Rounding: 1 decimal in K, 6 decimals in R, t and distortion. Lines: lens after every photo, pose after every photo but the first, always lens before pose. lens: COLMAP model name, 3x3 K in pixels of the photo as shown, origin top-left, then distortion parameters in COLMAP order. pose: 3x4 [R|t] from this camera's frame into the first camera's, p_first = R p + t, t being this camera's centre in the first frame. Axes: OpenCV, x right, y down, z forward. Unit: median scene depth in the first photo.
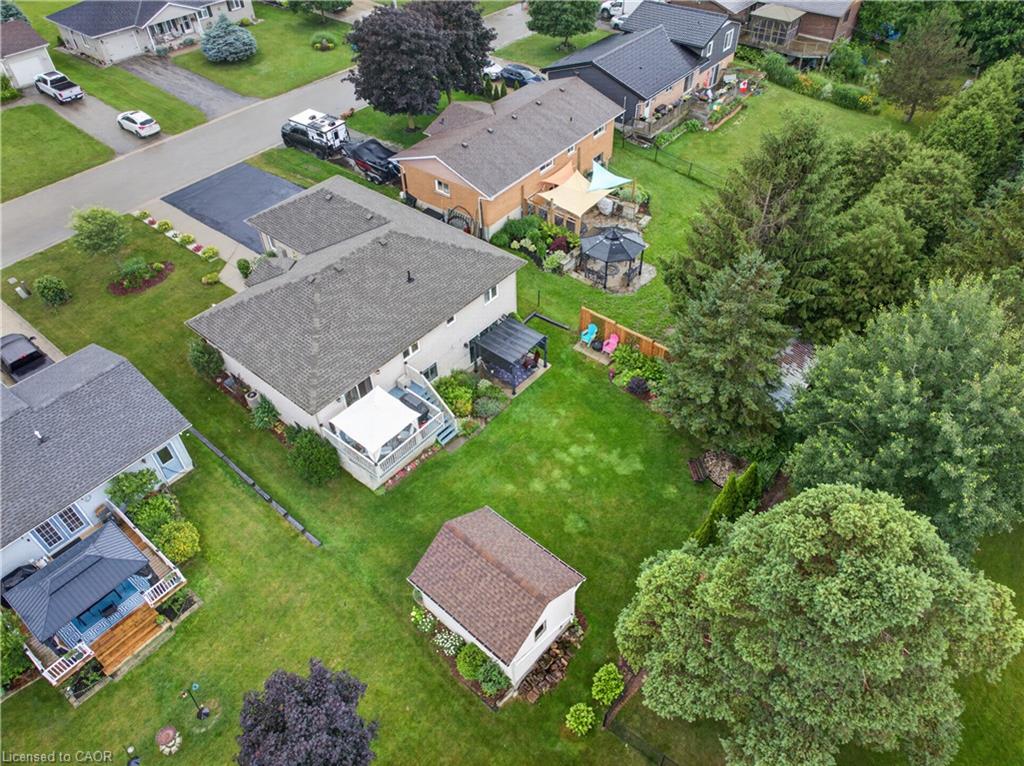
lens RADIAL K [[690.2, 0, 513.2], [0, 690.2, 375.7], [0, 0, 1]] dist [-0.000329, 0.005356]
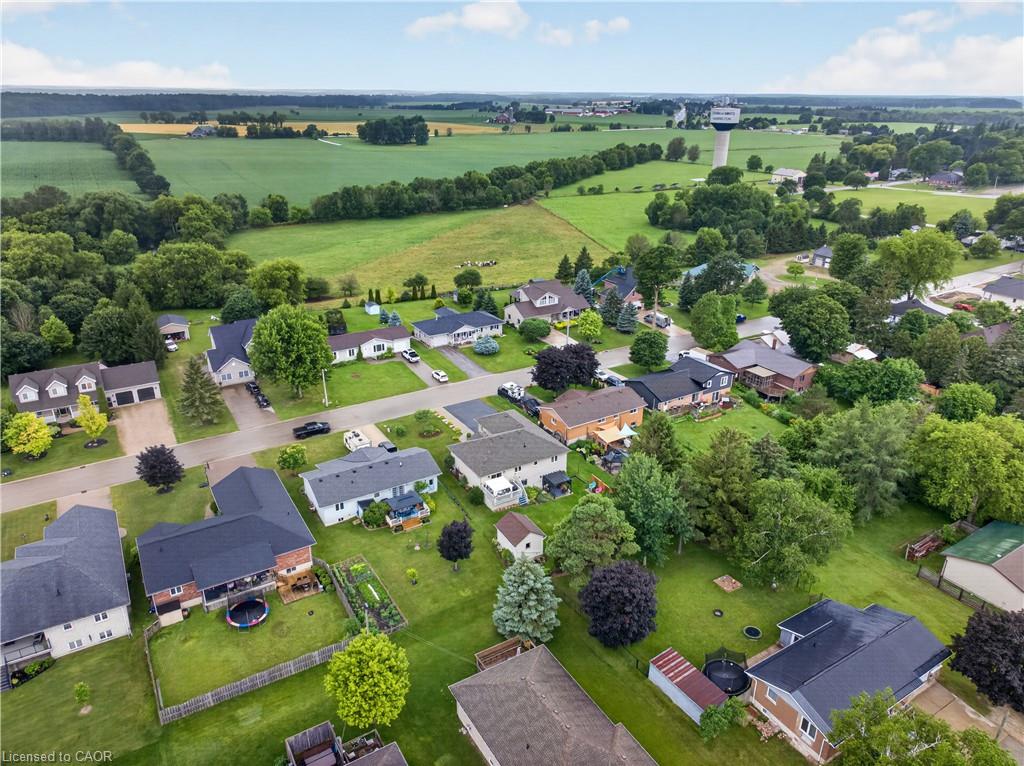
lens RADIAL K [[690.2, 0, 513.4], [0, 690.2, 380.7], [0, 0, 1]] dist [-0.000329, 0.005356]
pose [[0.942580, 0.151085, -0.297854, 0.393205], [-0.248397, 0.913288, -0.322807, 0.348438], [0.223255, 0.378257, 0.898376, -1.058947]]
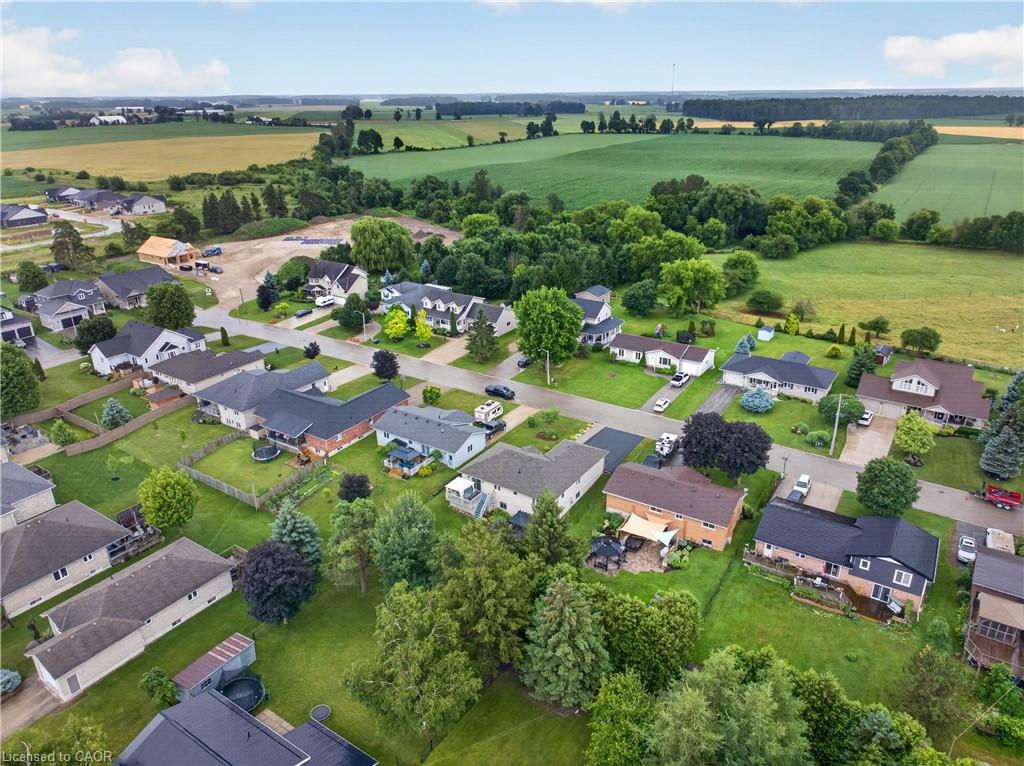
lens RADIAL K [[690.2, 0, 512.0], [0, 690.2, 384.6], [0, 0, 1]] dist [-0.000329, 0.005356]
pose [[0.098852, 0.398056, -0.912020, 1.370653], [-0.682775, 0.693867, 0.228837, -0.619085], [0.723910, 0.600084, 0.340373, -0.067363]]
